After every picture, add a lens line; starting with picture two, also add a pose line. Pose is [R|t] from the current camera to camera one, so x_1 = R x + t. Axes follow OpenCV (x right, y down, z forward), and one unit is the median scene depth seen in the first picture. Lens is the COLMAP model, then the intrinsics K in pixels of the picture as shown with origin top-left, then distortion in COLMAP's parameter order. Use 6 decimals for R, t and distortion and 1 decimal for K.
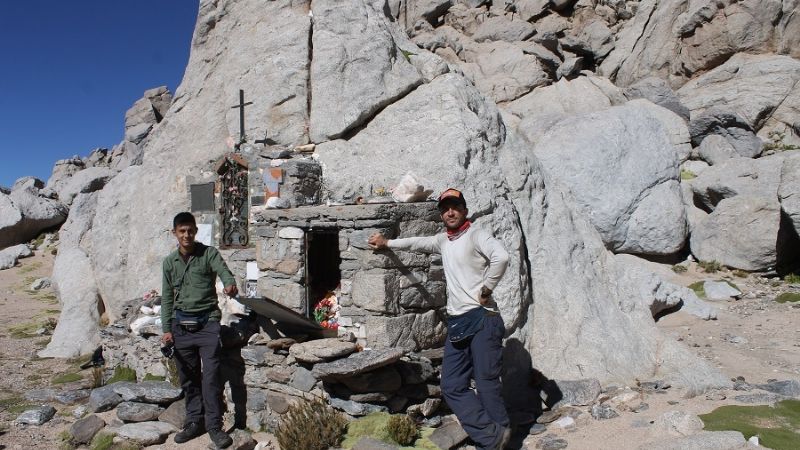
lens RADIAL K [[680.3, 0, 399.2], [0, 680.3, 235.3], [0, 0, 1]] dist [-0.170459, 0.153898]
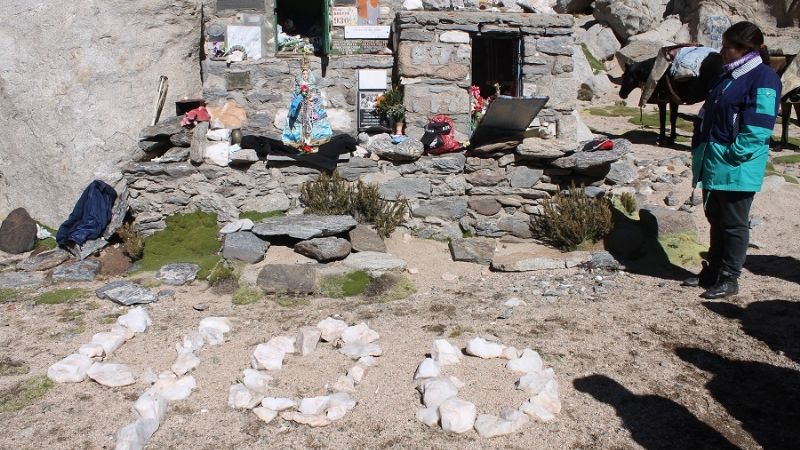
lens RADIAL K [[680.3, 0, 399.2], [0, 680.3, 235.3], [0, 0, 1]] dist [-0.170459, 0.153898]
pose [[0.719899, -0.155739, 0.676381, -0.801680], [-0.007373, 0.972730, 0.231822, 0.044703], [-0.694040, -0.171876, 0.699119, 0.292863]]
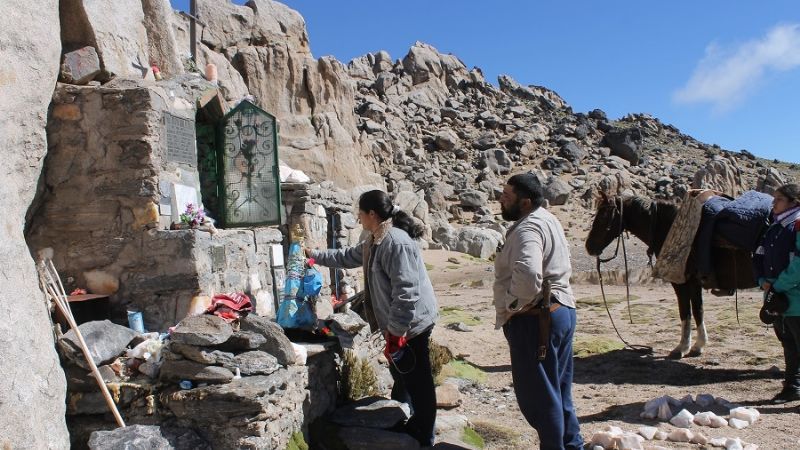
lens RADIAL K [[738.3, 0, 399.4], [0, 738.3, 234.7], [0, 0, 1]] dist [-0.149261, 0.152501]
pose [[-0.477466, 0.049415, 0.877259, -1.020990], [0.055728, 0.998110, -0.025892, 0.057313], [-0.876881, 0.036525, -0.479318, 1.244749]]
